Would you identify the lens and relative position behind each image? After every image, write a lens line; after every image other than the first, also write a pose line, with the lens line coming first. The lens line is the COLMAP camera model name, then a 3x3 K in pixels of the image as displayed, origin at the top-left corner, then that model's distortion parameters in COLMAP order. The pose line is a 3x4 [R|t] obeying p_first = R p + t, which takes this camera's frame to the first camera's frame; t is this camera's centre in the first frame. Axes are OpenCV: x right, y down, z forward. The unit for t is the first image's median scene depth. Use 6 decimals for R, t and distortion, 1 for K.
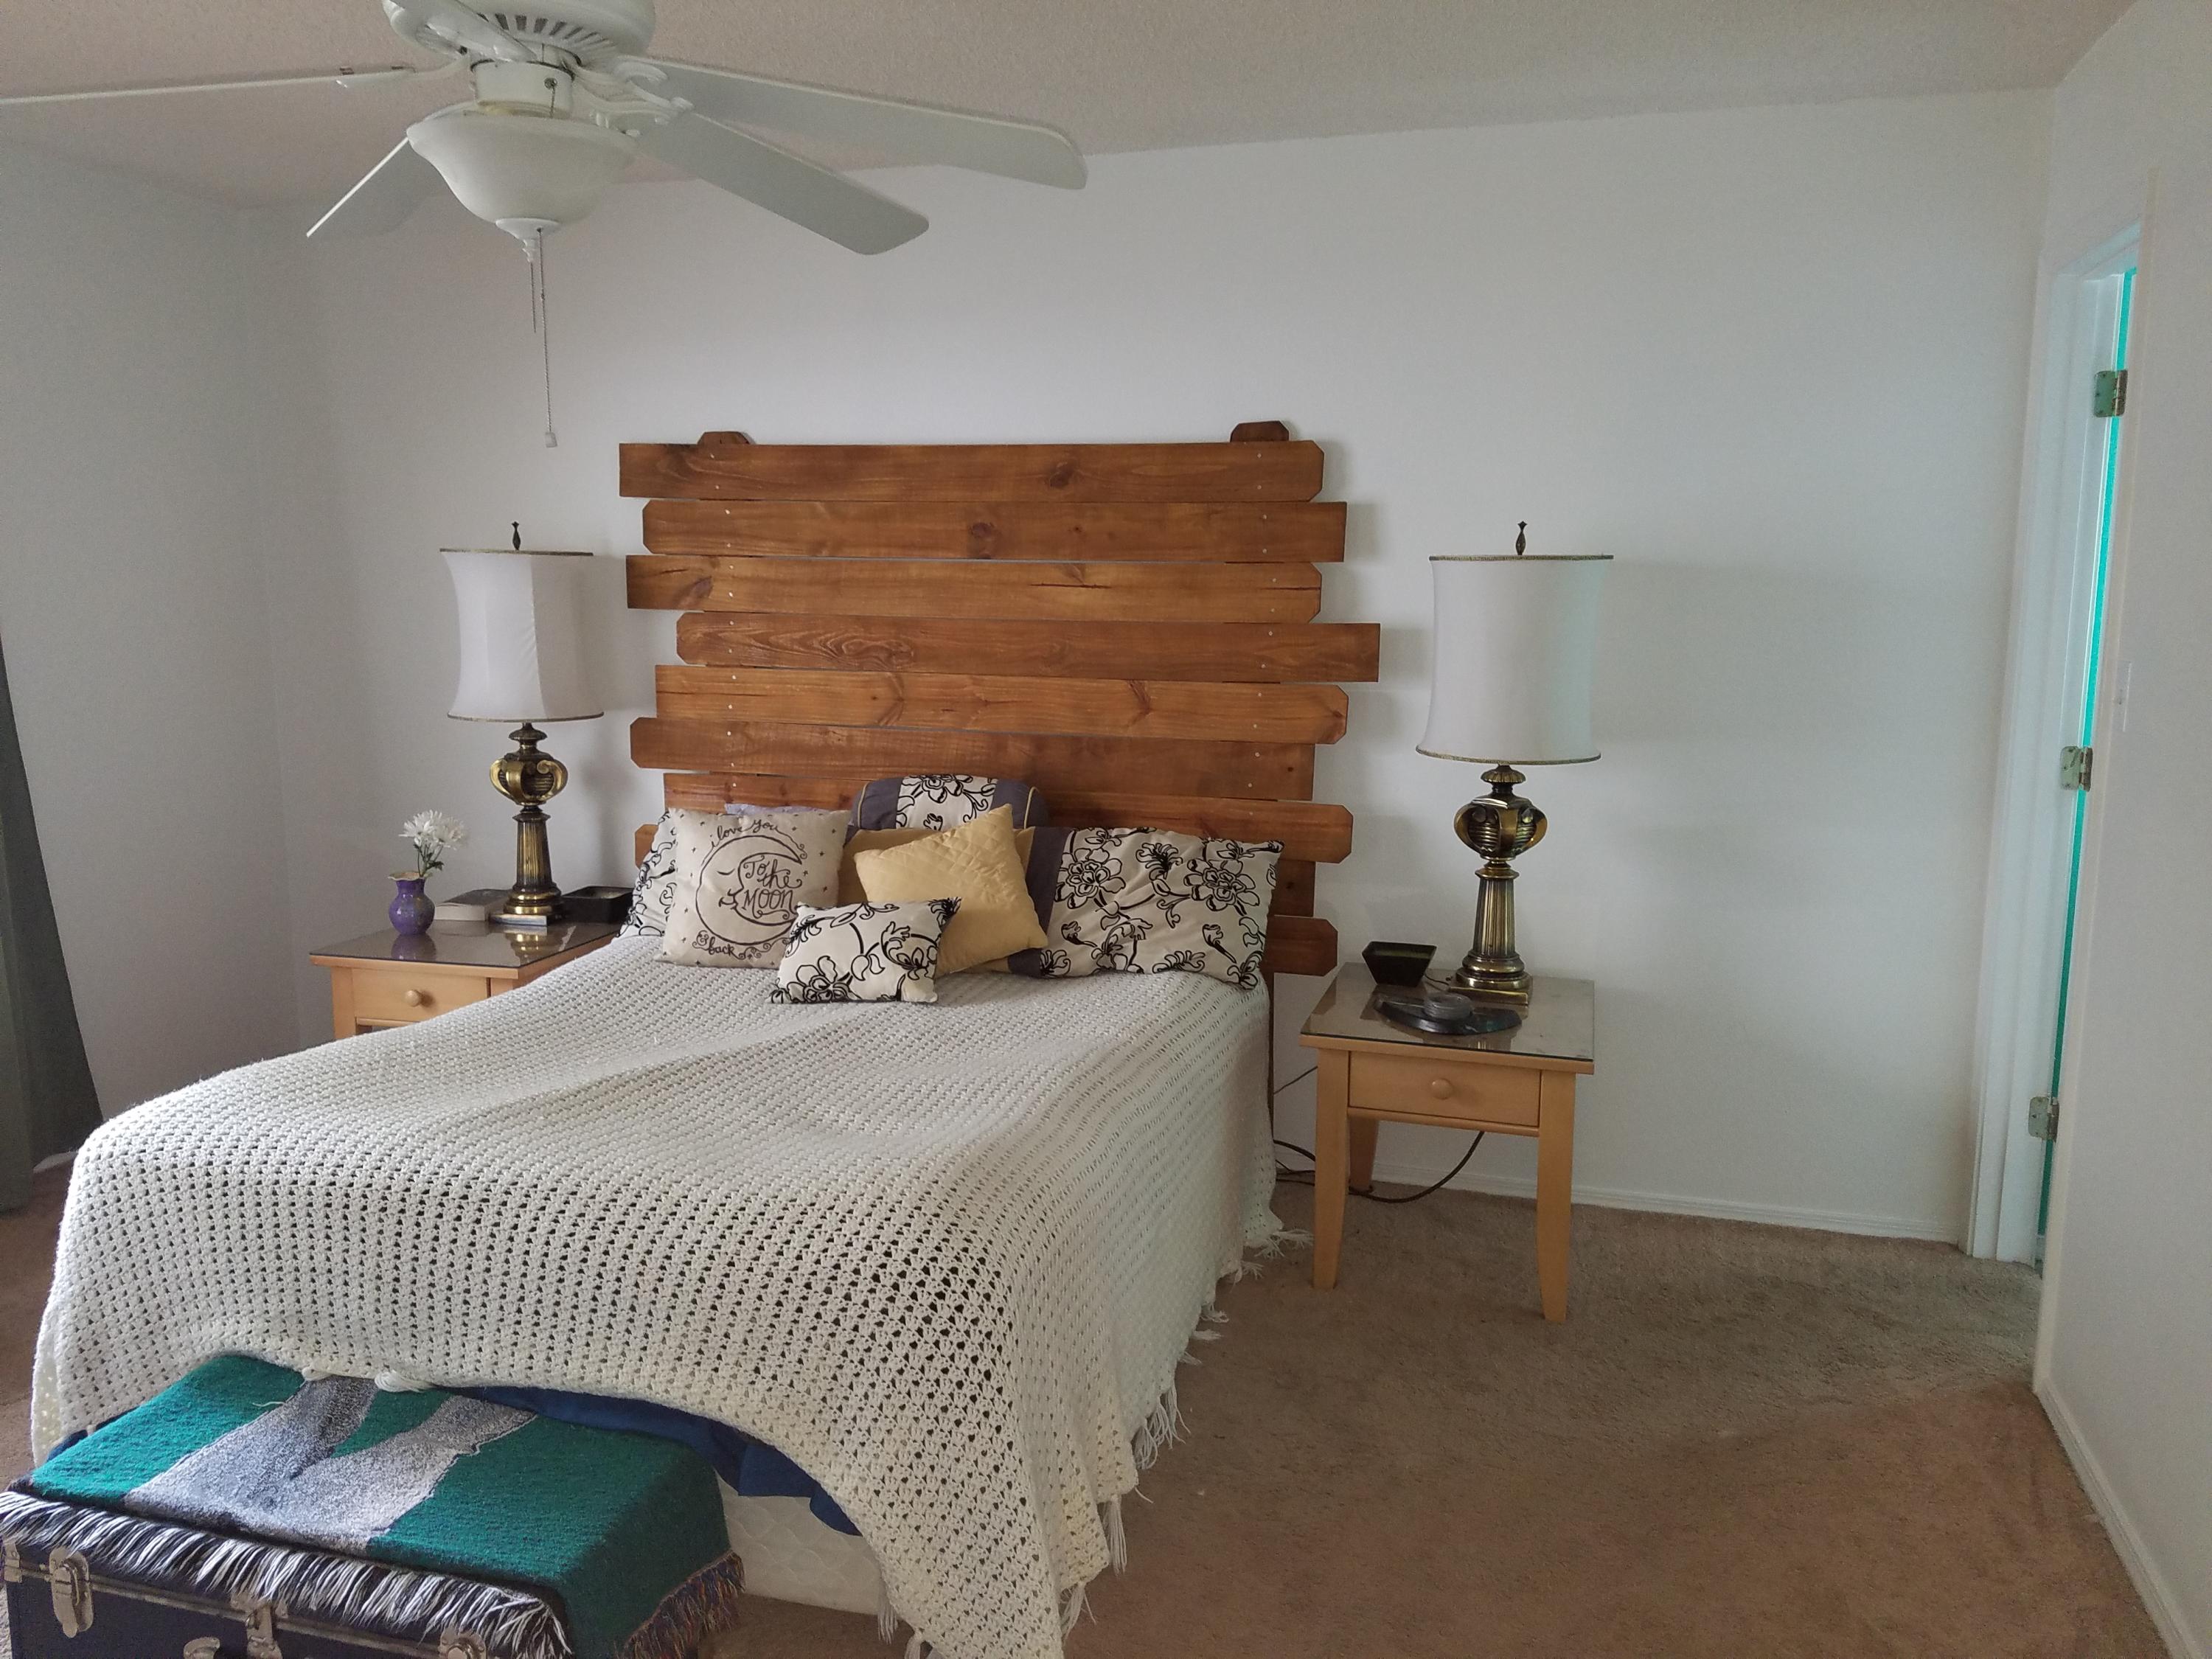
lens RADIAL K [[1650.2, 0, 1074.3], [0, 1650.2, 834.1], [0, 0, 1]] dist [0.231514, -0.407796]
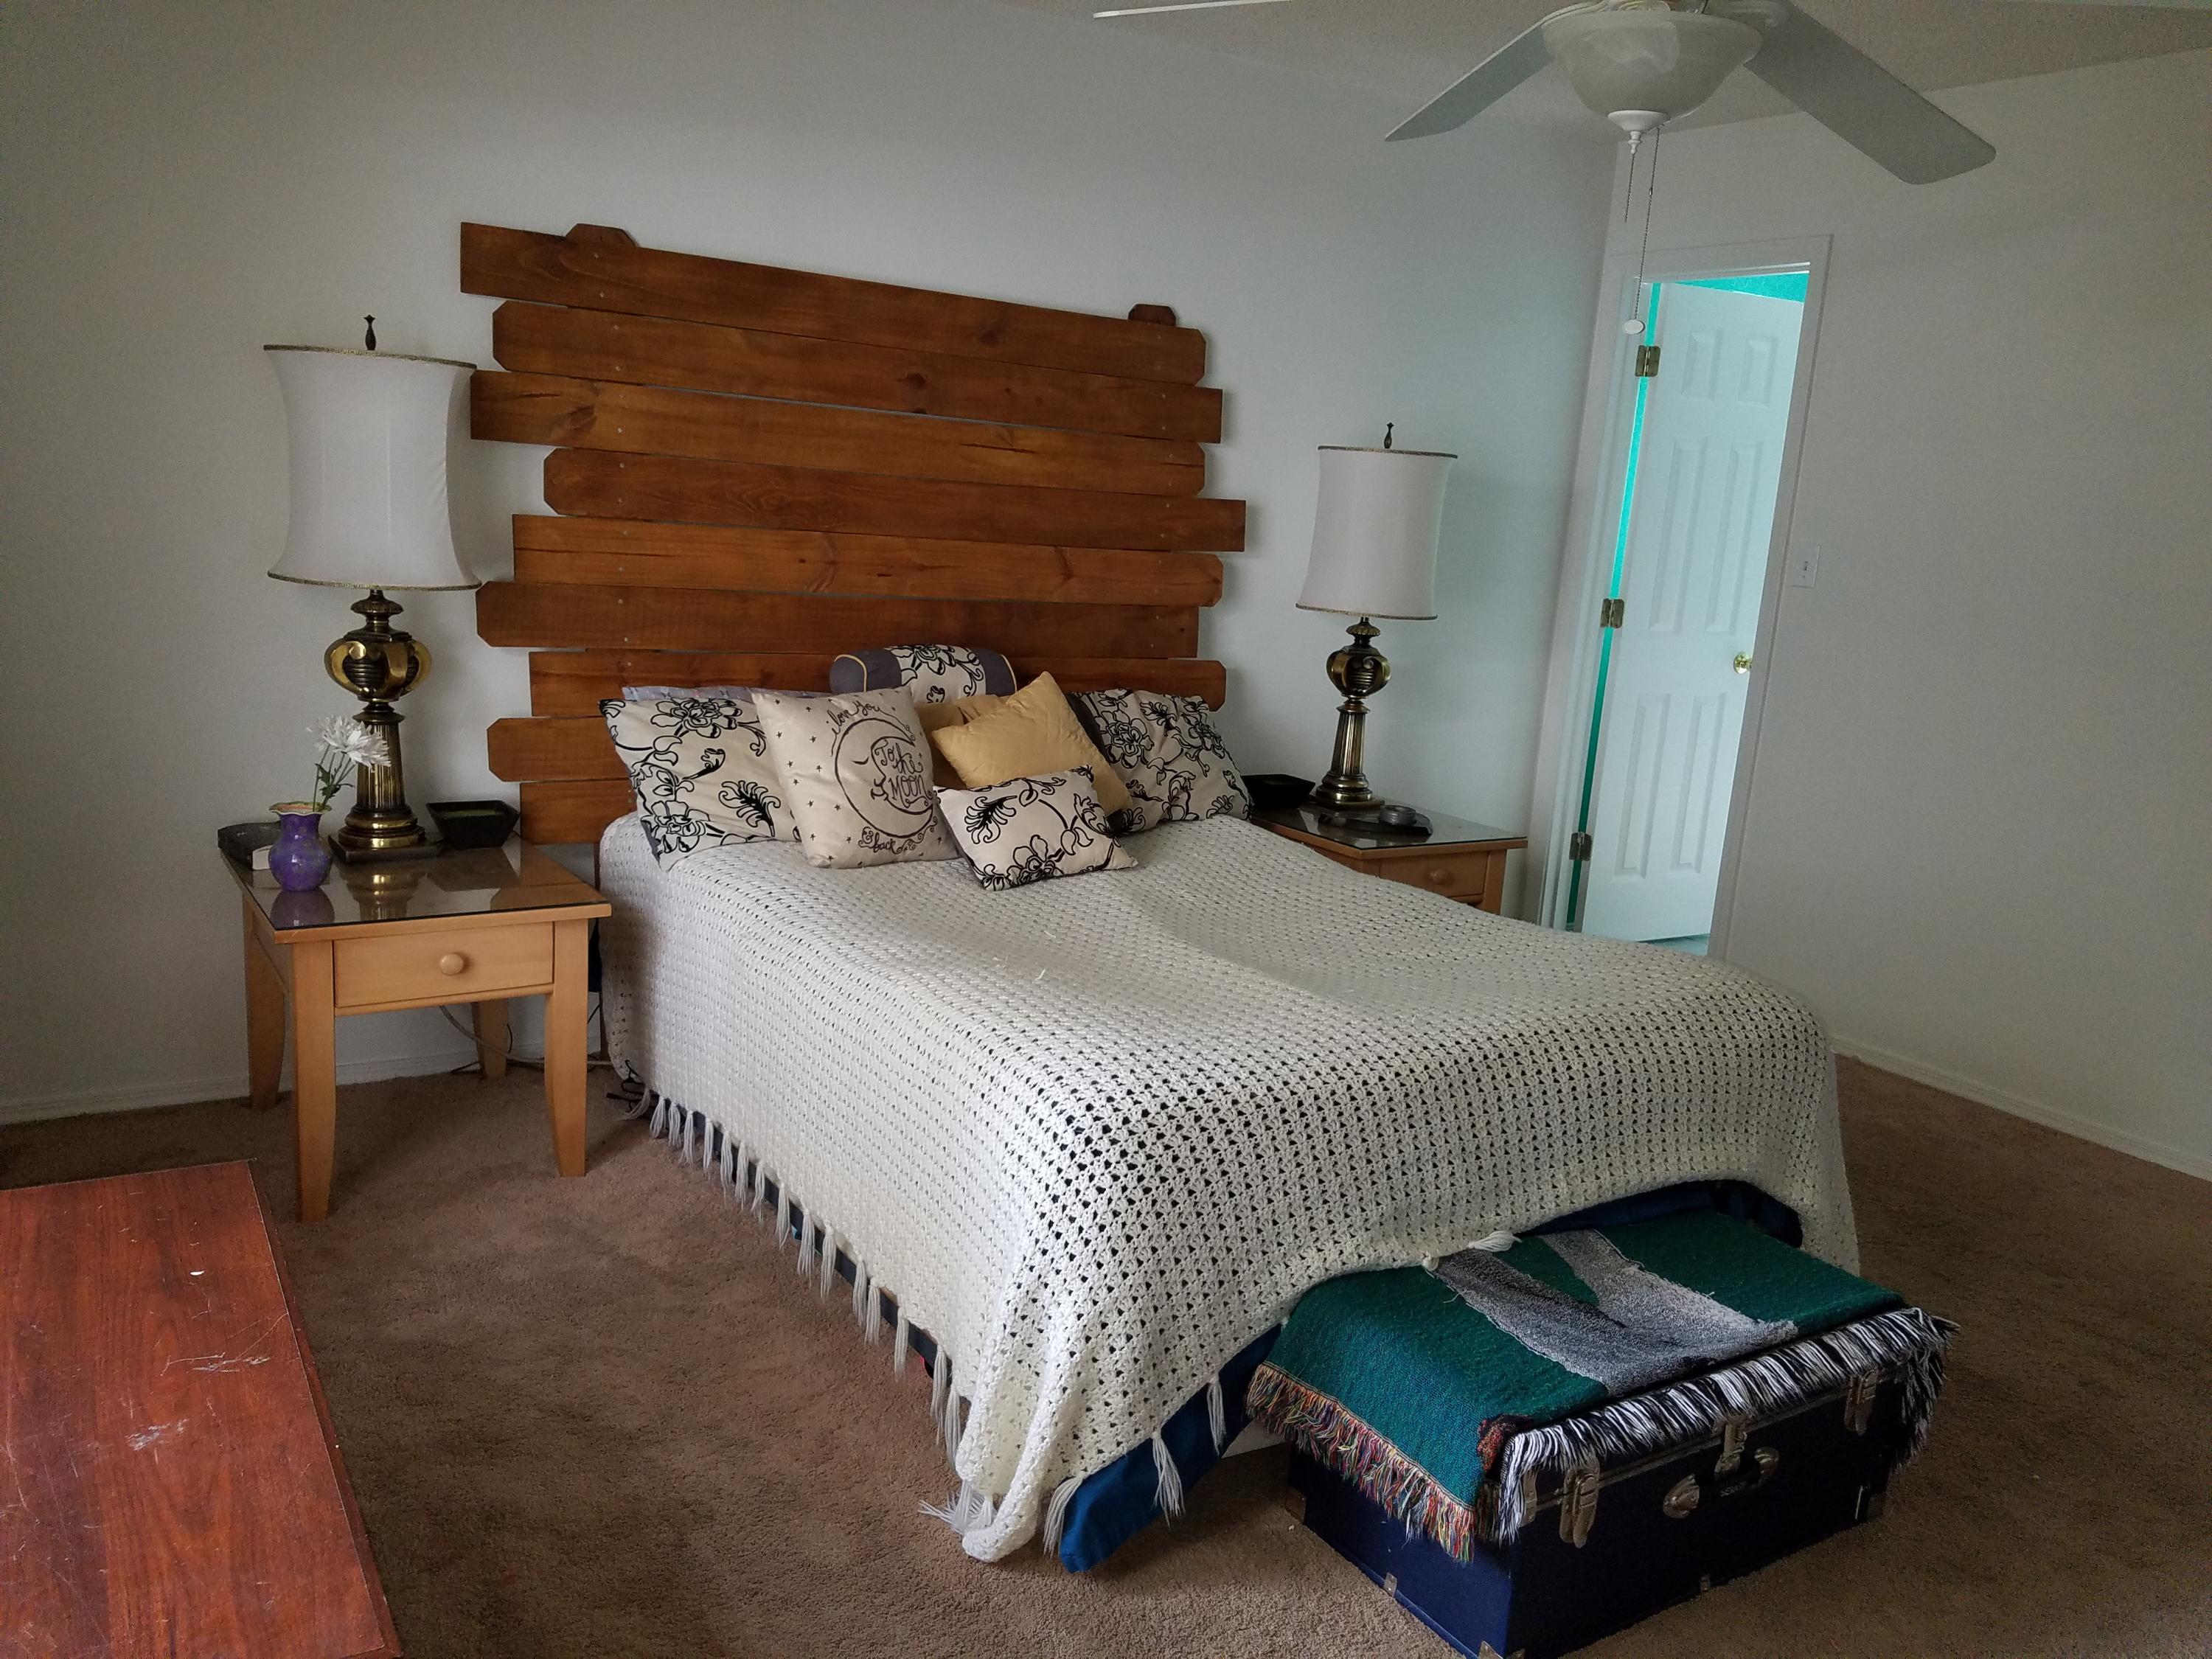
lens RADIAL K [[1650.2, 0, 1074.3], [0, 1650.2, 834.1], [0, 0, 1]] dist [0.231514, -0.407796]
pose [[0.670685, -0.116923, 0.732469, -0.742714], [0.048408, 0.992292, 0.114074, -0.032658], [-0.740161, -0.041051, 0.671176, 0.289303]]
